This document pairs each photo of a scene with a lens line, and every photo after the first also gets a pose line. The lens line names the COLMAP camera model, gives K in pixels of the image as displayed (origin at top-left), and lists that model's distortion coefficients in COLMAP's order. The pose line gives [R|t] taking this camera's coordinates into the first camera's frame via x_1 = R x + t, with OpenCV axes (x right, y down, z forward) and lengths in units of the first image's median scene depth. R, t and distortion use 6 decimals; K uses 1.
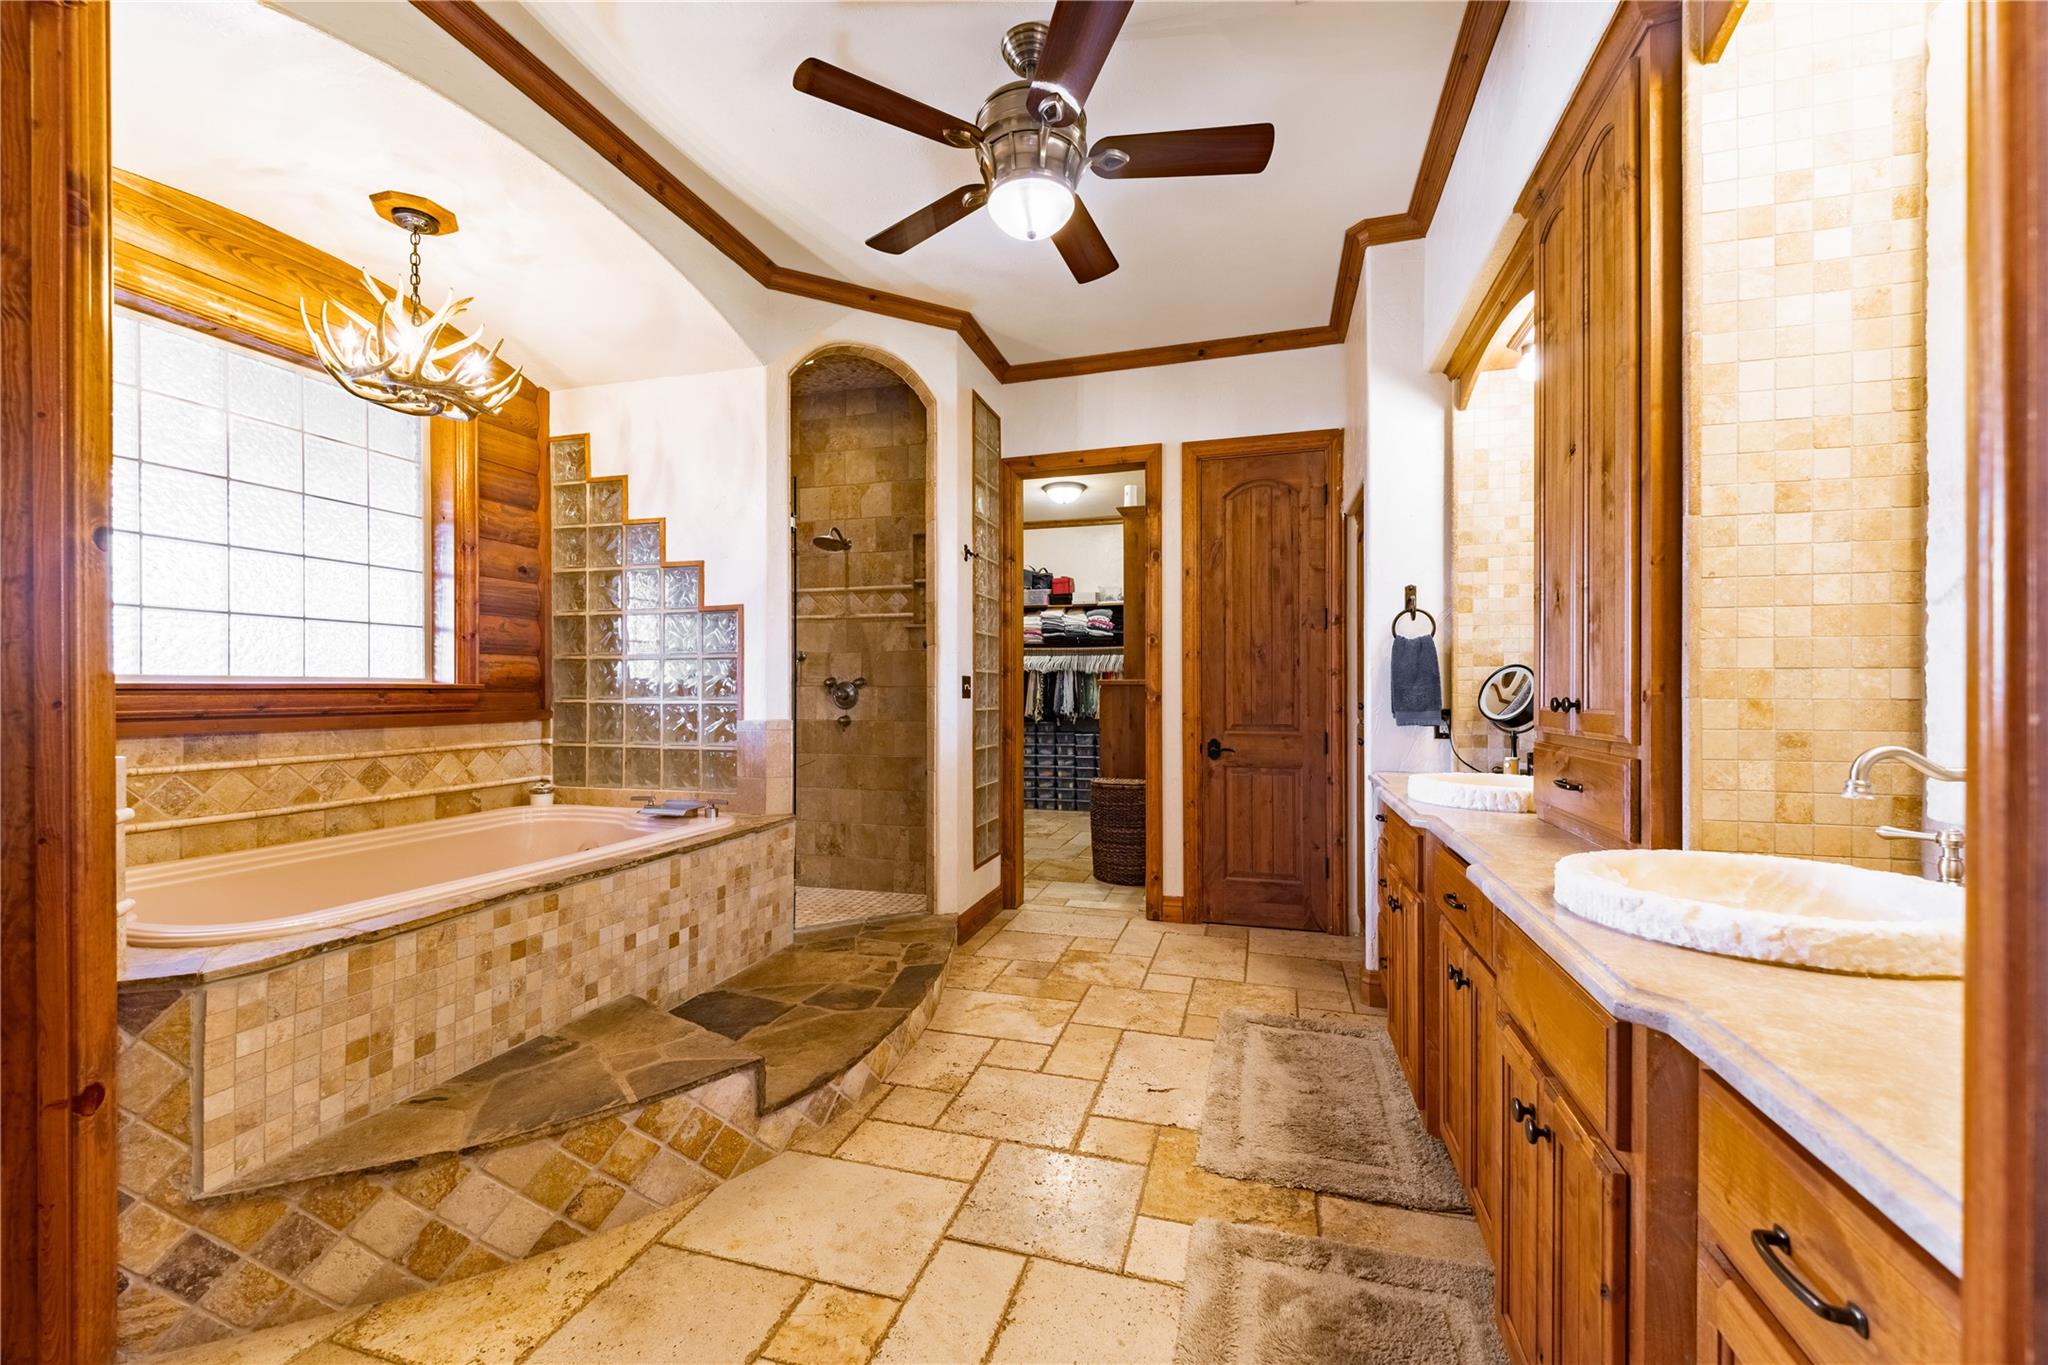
lens RADIAL K [[808.1, 0, 1023.0], [0, 808.1, 689.3], [0, 0, 1]] dist [0.006626, -0.002386]
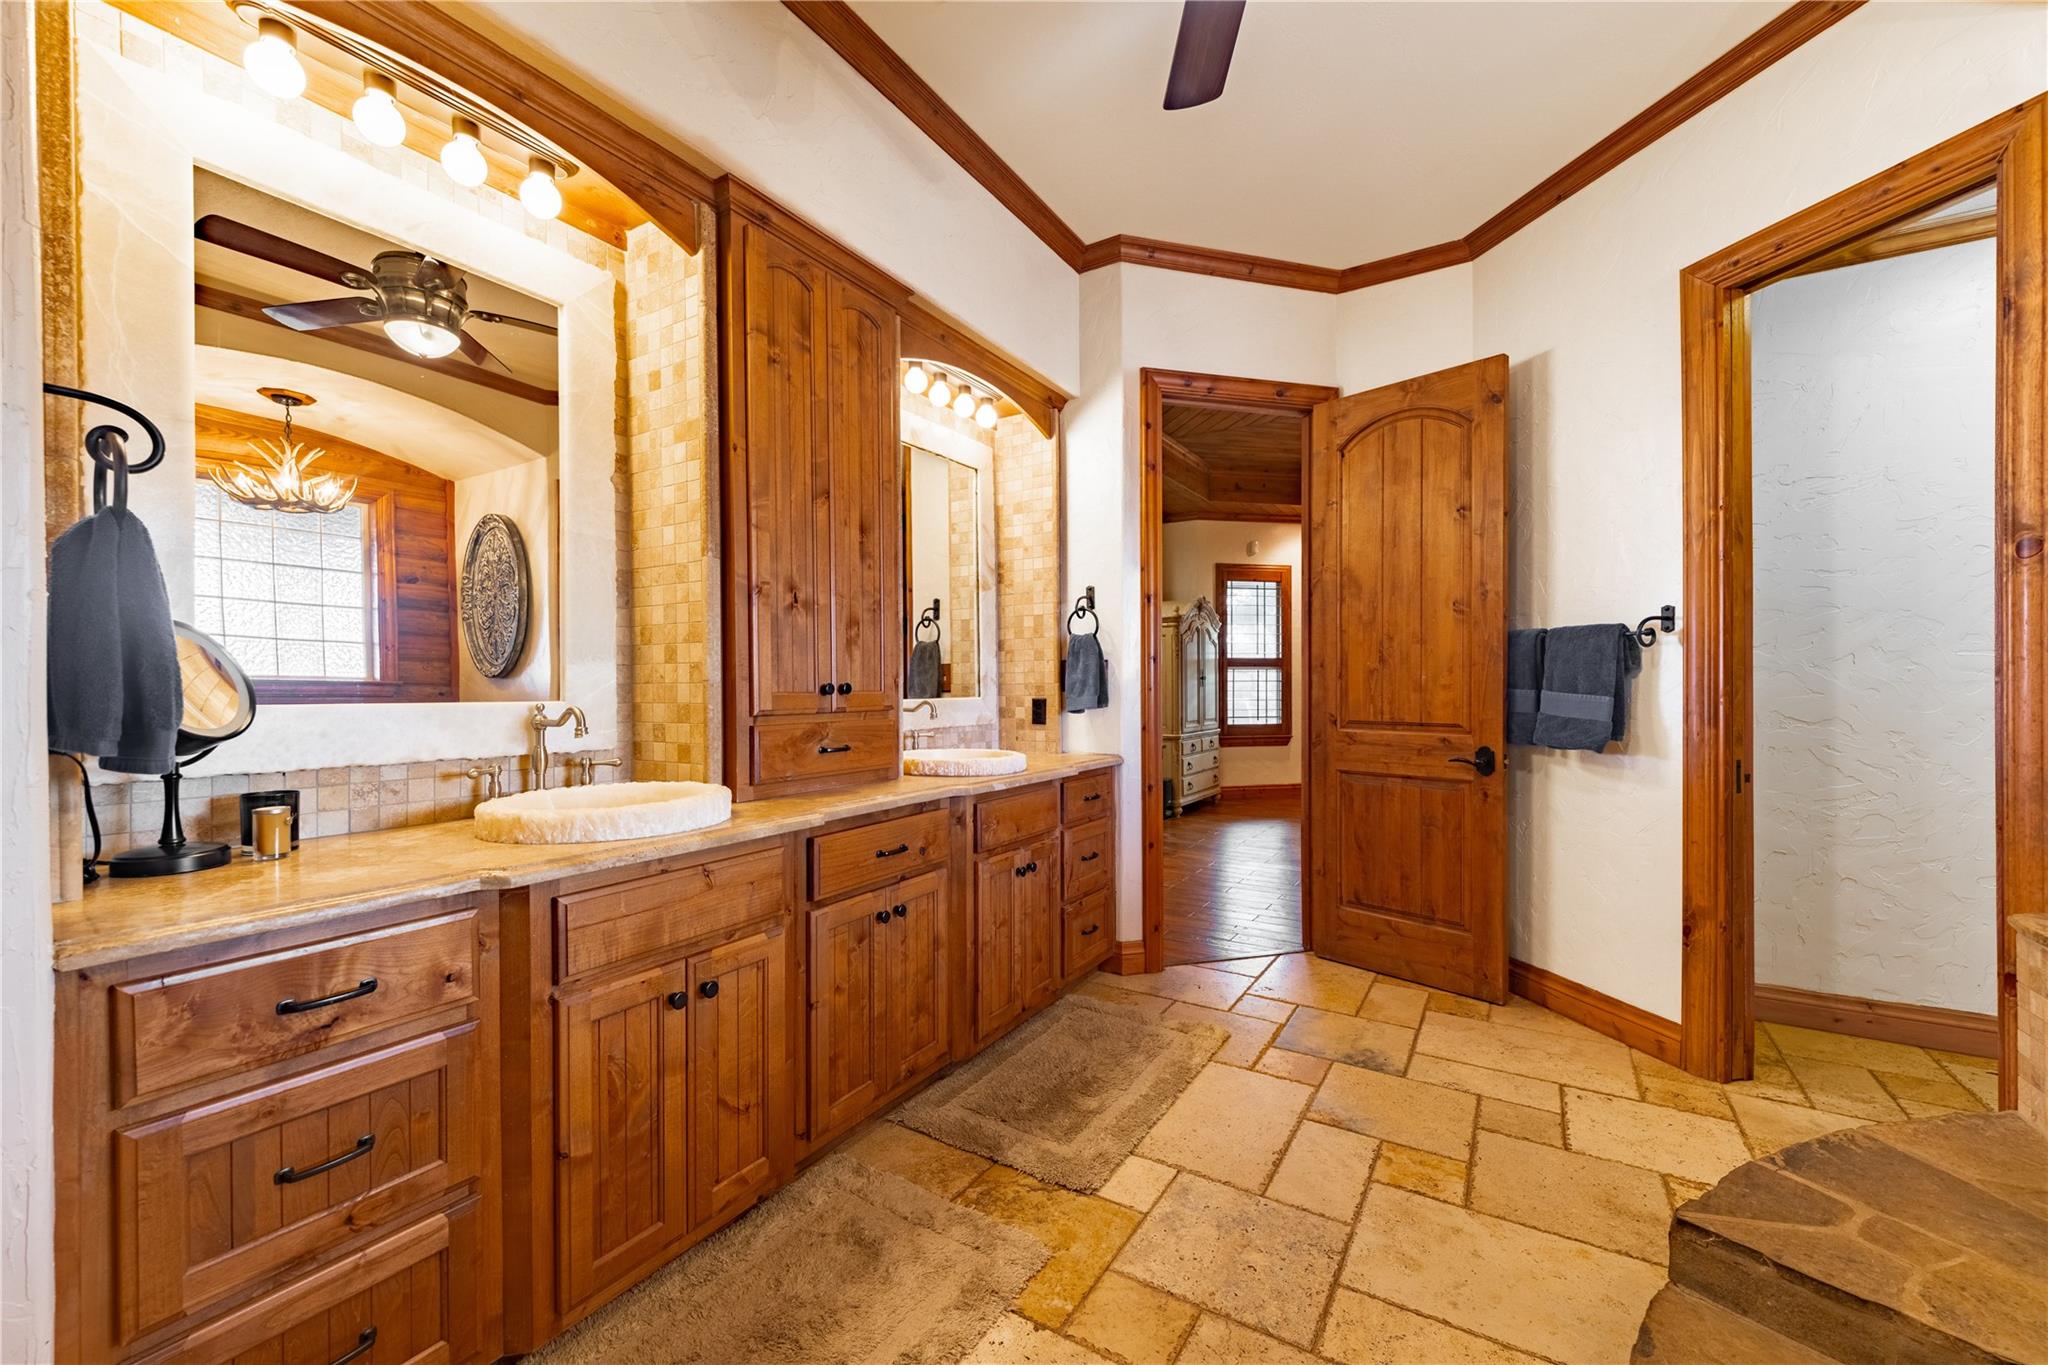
lens RADIAL K [[808.1, 0, 1023.0], [0, 808.1, 691.0], [0, 0, 1]] dist [0.006626, -0.002386]
pose [[-0.963608, 0.003682, 0.267295, 0.014982], [0.004023, 0.999992, 0.000728, 0.013528], [-0.267291, 0.001776, -0.963614, 1.345167]]
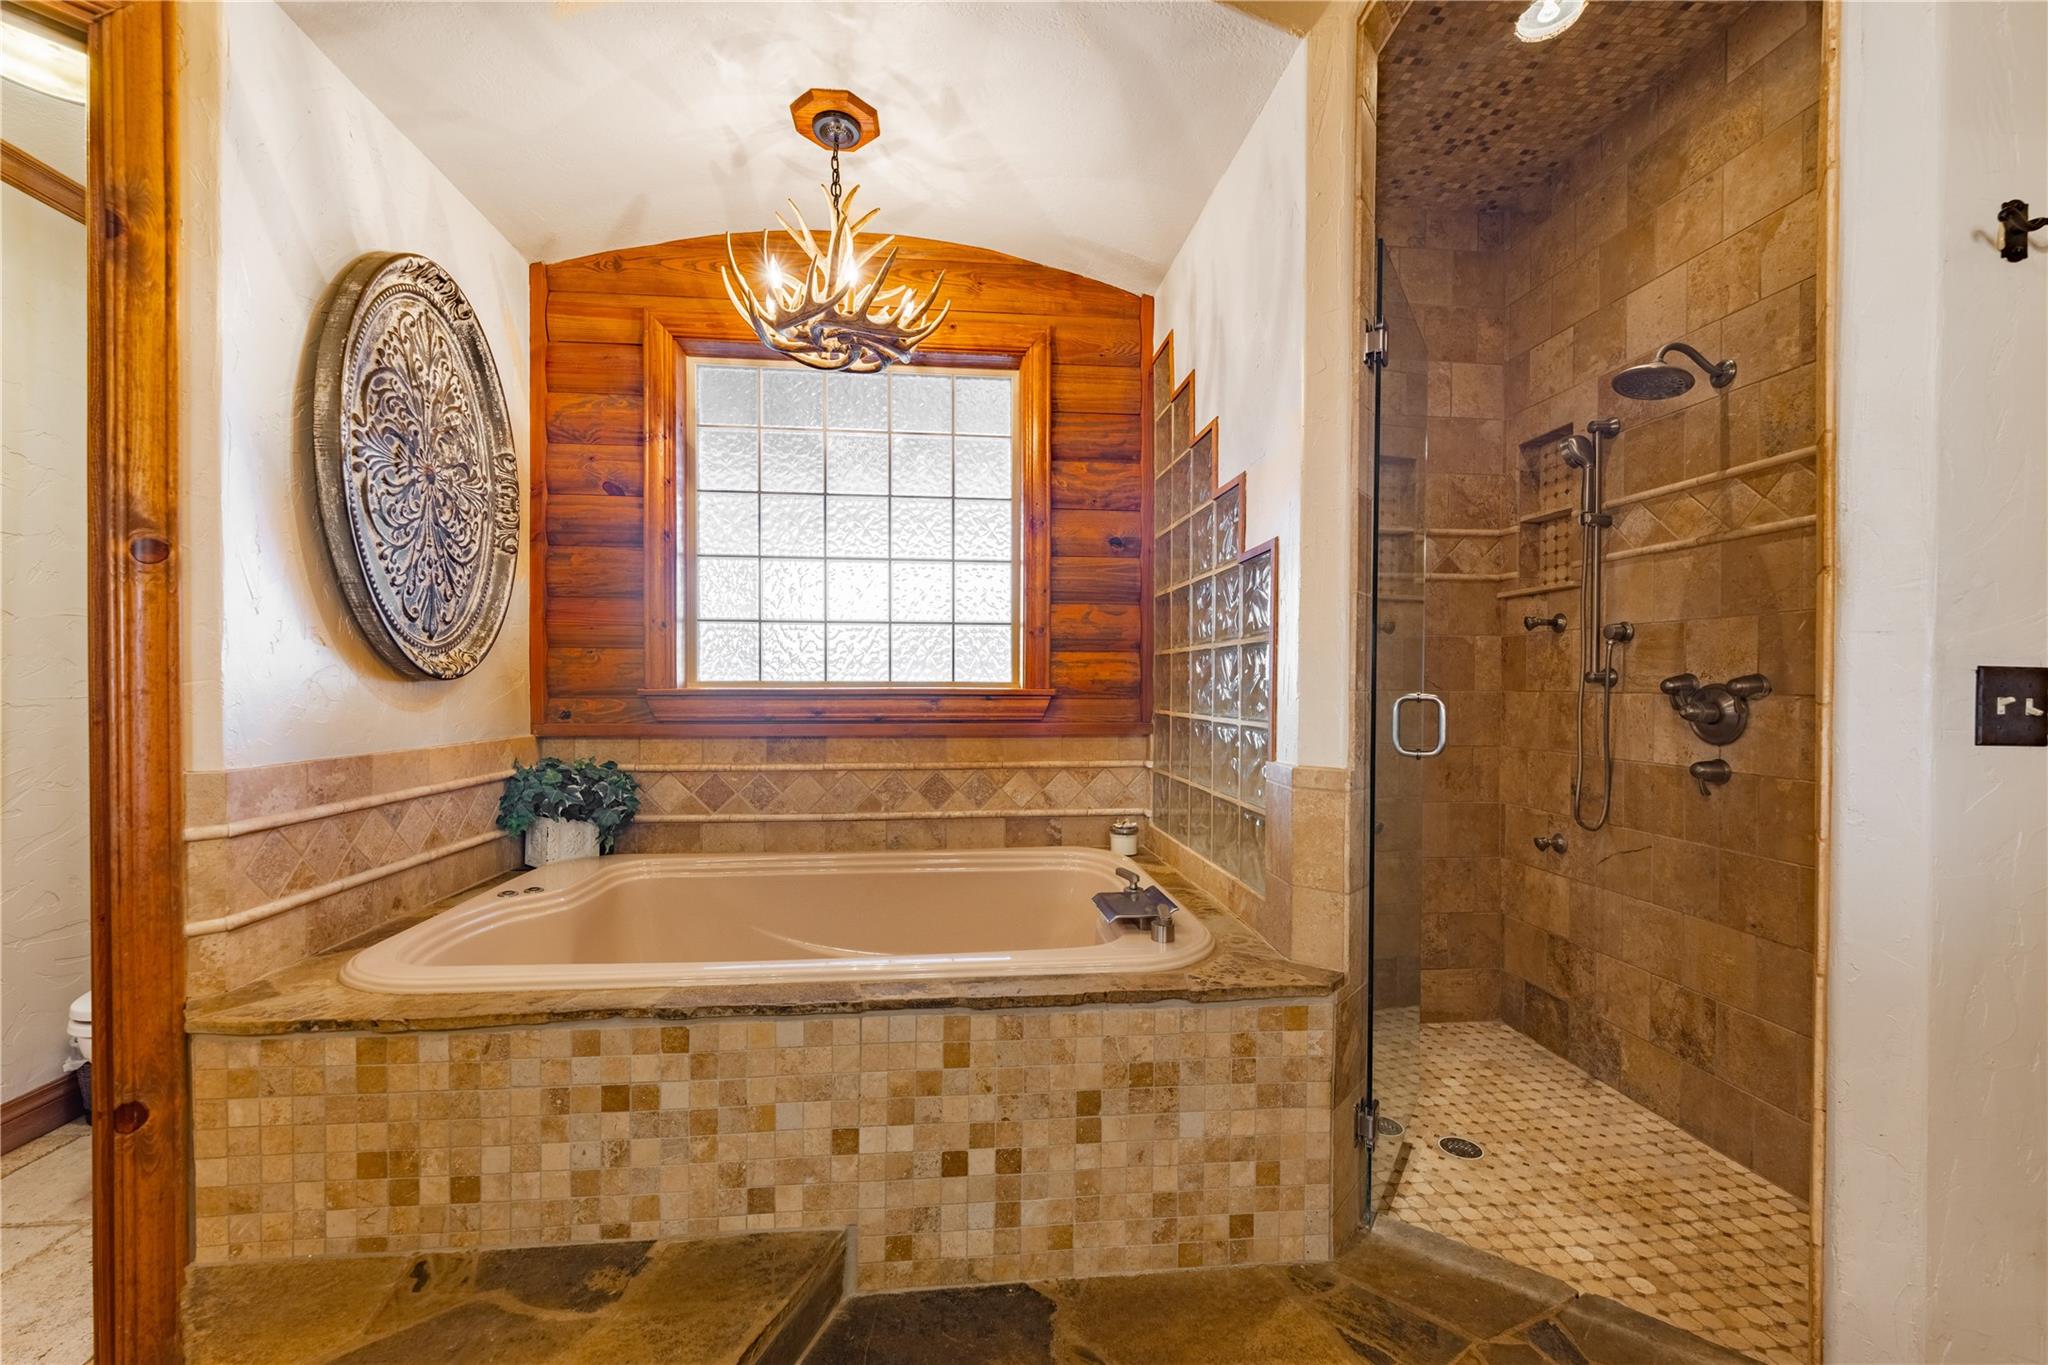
lens RADIAL K [[808.1, 0, 1021.8], [0, 808.1, 688.8], [0, 0, 1]] dist [0.006626, -0.002386]
pose [[0.374021, 0.005964, -0.927401, 0.090579], [-0.002238, 0.999982, 0.005528, -0.013835], [0.927417, 0.000008, 0.374028, 0.833701]]
